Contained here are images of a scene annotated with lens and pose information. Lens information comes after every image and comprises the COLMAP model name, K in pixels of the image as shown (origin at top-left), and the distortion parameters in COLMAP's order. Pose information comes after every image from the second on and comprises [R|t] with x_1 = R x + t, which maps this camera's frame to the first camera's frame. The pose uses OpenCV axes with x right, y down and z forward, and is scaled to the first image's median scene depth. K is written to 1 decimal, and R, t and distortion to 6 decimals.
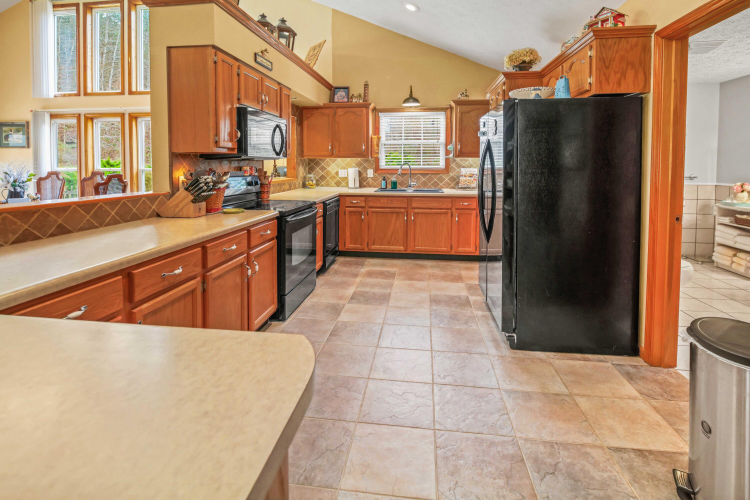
lens RADIAL K [[381.3, 0, 374.0], [0, 381.3, 205.6], [0, 0, 1]] dist [-0.021096, 0.000226]
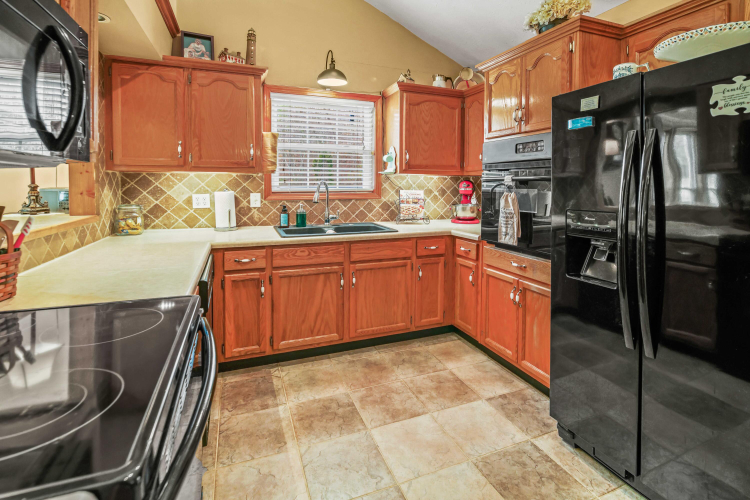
lens RADIAL K [[381.3, 0, 374.0], [0, 381.3, 205.6], [0, 0, 1]] dist [-0.021096, 0.000226]
pose [[0.881651, -0.025054, 0.471236, -0.121897], [0.049376, 0.998006, -0.039319, -0.048413], [-0.469311, 0.057933, 0.881130, 0.451735]]
